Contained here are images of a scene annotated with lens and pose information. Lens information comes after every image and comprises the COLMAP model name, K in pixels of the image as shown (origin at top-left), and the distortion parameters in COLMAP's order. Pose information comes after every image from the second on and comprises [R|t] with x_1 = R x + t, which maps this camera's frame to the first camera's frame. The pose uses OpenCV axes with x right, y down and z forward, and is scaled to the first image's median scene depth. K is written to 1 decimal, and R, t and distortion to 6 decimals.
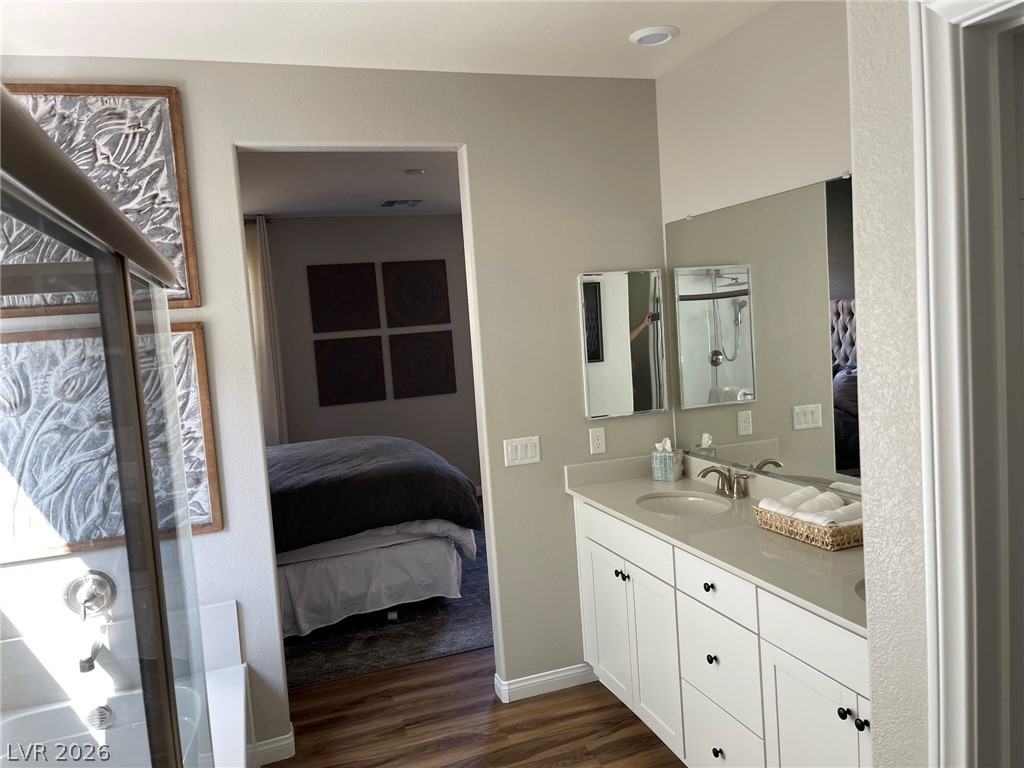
lens RADIAL K [[772.7, 0, 511.3], [0, 772.7, 382.4], [0, 0, 1]] dist [0.052002, -0.070161]
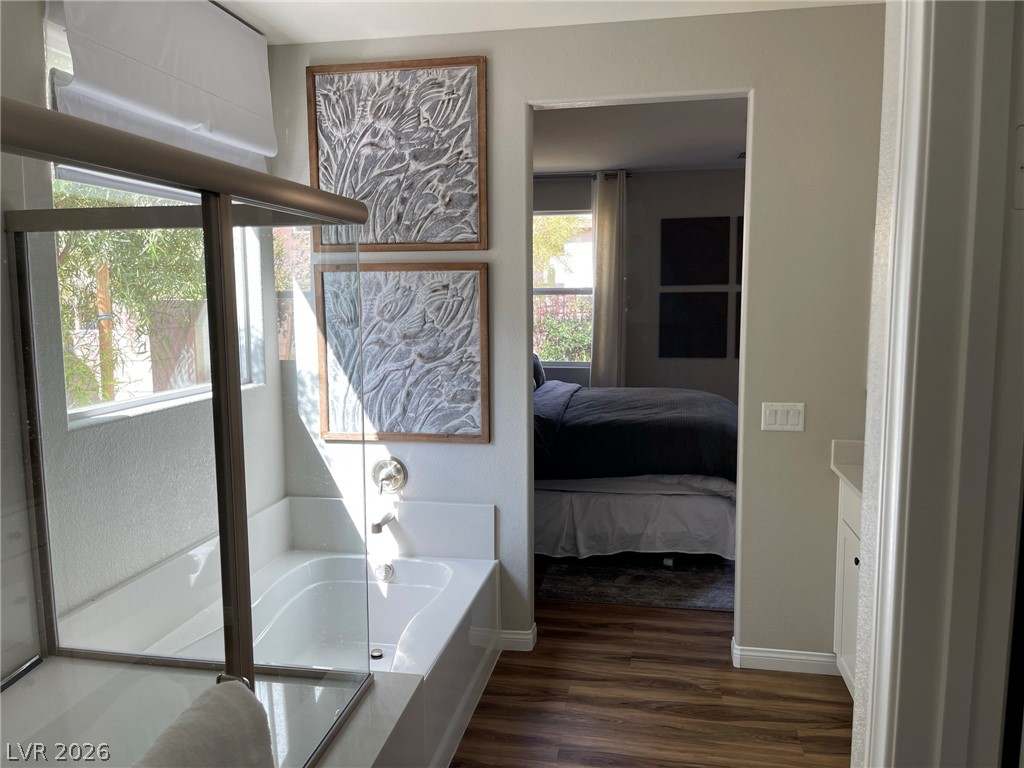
lens RADIAL K [[772.7, 0, 506.6], [0, 772.7, 382.7], [0, 0, 1]] dist [0.052002, -0.070161]
pose [[0.863282, 0.122032, -0.489747, 0.210230], [-0.095042, 0.992276, 0.079717, 0.004783], [0.495692, -0.022272, 0.868213, 0.010054]]
